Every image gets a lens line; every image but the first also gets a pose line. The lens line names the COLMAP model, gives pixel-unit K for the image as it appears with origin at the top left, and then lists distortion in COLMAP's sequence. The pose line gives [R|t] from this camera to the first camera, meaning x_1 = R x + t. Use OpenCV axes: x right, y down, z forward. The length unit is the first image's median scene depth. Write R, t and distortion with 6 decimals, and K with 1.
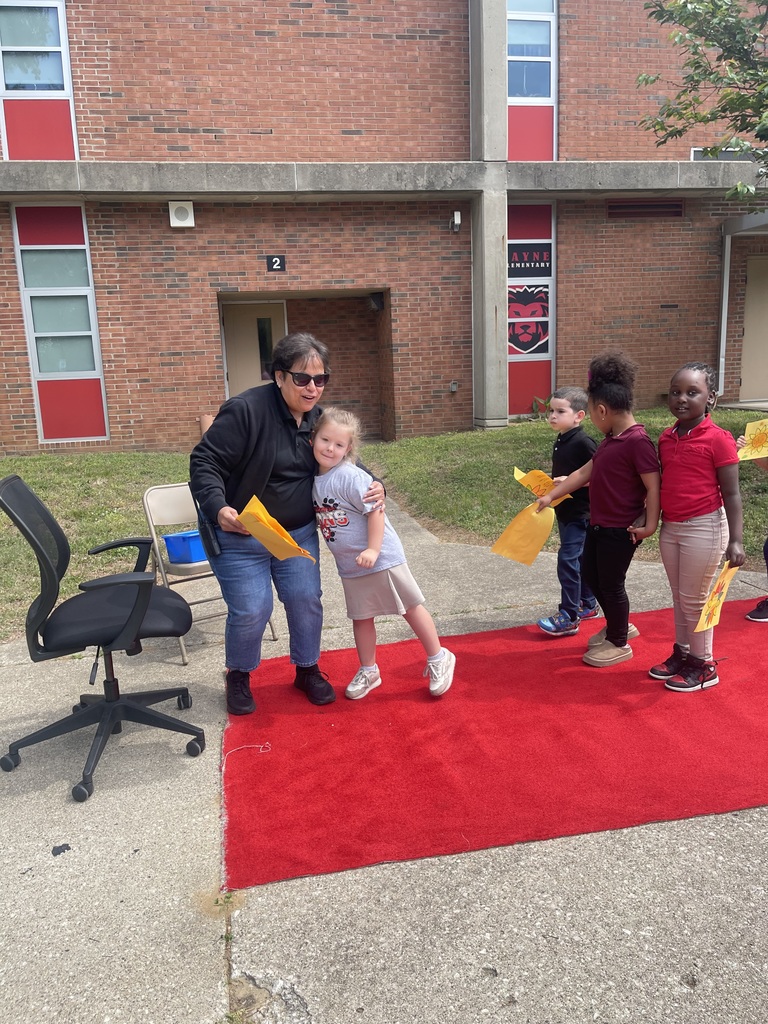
lens RADIAL K [[772.2, 0, 373.4], [0, 772.2, 510.1], [0, 0, 1]] dist [0.071258, -0.088394]
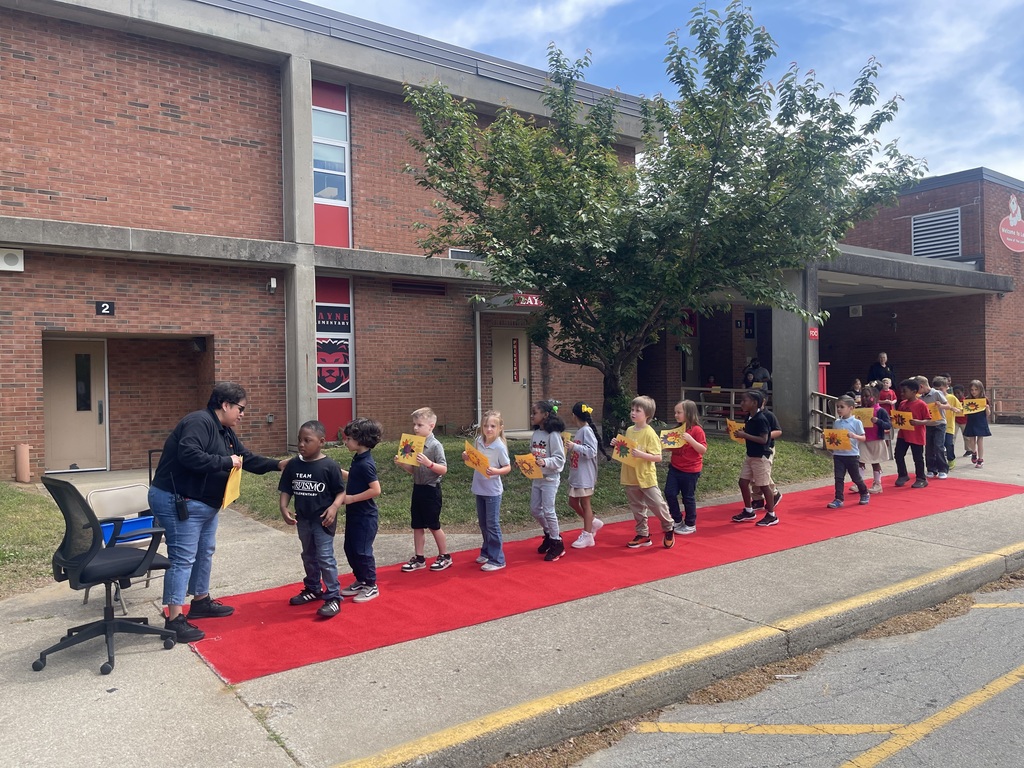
lens RADIAL K [[772.2, 0, 504.3], [0, 772.2, 392.0], [0, 0, 1]] dist [0.071258, -0.088394]
pose [[0.906407, 0.022324, 0.421815, -0.076805], [0.058330, 0.982421, -0.177332, 0.031956], [-0.418359, 0.185339, 0.889171, -0.210956]]
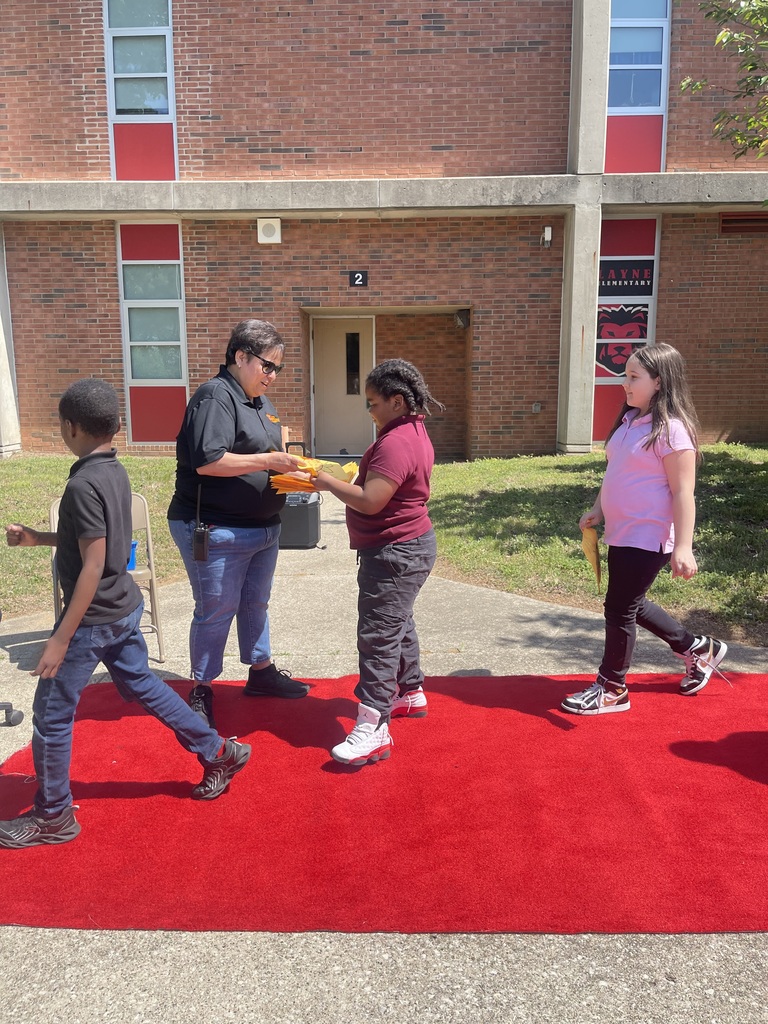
lens RADIAL K [[772.2, 0, 377.6], [0, 772.2, 503.6], [0, 0, 1]] dist [0.071258, -0.088394]
pose [[0.978305, 0.066980, -0.196041, 0.114823], [-0.071803, 0.997264, -0.017589, -0.012309], [0.194327, 0.031283, 0.980438, 0.031297]]
